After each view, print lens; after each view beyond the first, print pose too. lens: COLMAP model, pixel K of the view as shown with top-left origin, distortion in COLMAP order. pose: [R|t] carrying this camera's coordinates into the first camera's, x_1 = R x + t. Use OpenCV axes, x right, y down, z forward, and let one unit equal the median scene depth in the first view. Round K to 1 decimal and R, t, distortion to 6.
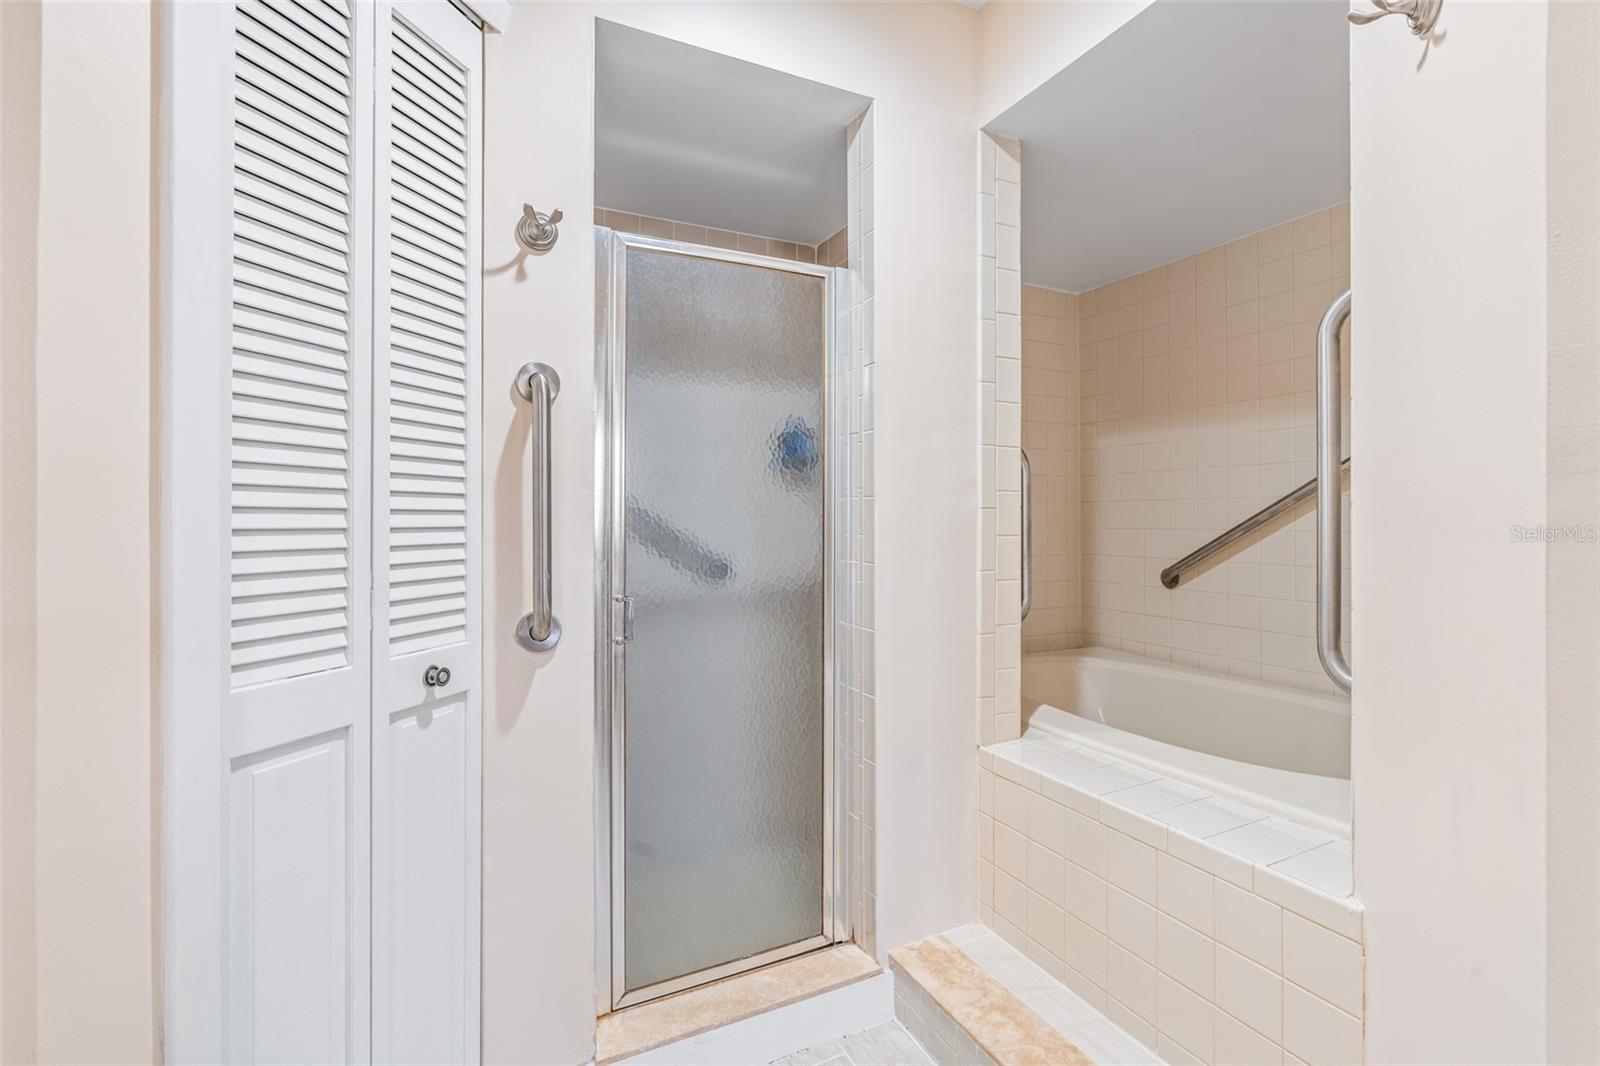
lens RADIAL K [[721.9, 0, 801.7], [0, 721.9, 521.2], [0, 0, 1]] dist [-0.008956, 0.003731]
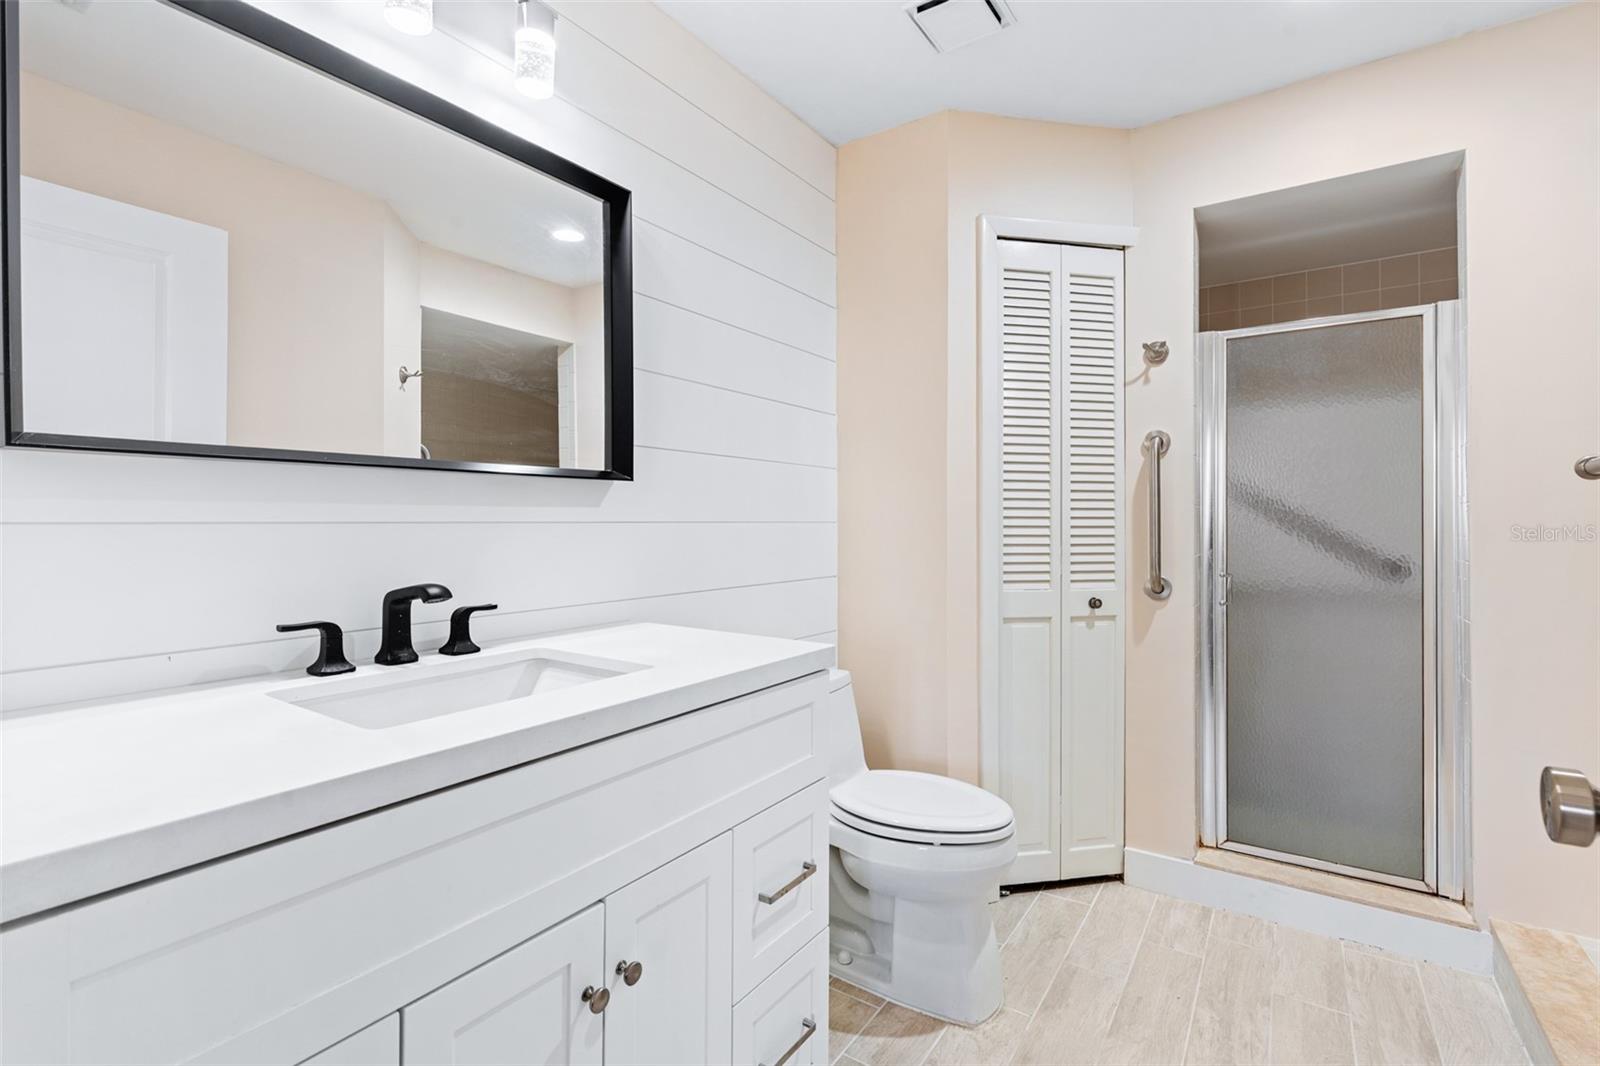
lens RADIAL K [[721.9, 0, 798.8], [0, 721.9, 516.5], [0, 0, 1]] dist [-0.008956, 0.003731]
pose [[0.504281, 0.007510, -0.863507, 0.688392], [0.000391, 0.999960, 0.008925, -0.031234], [0.863540, -0.004839, 0.504258, -0.598670]]
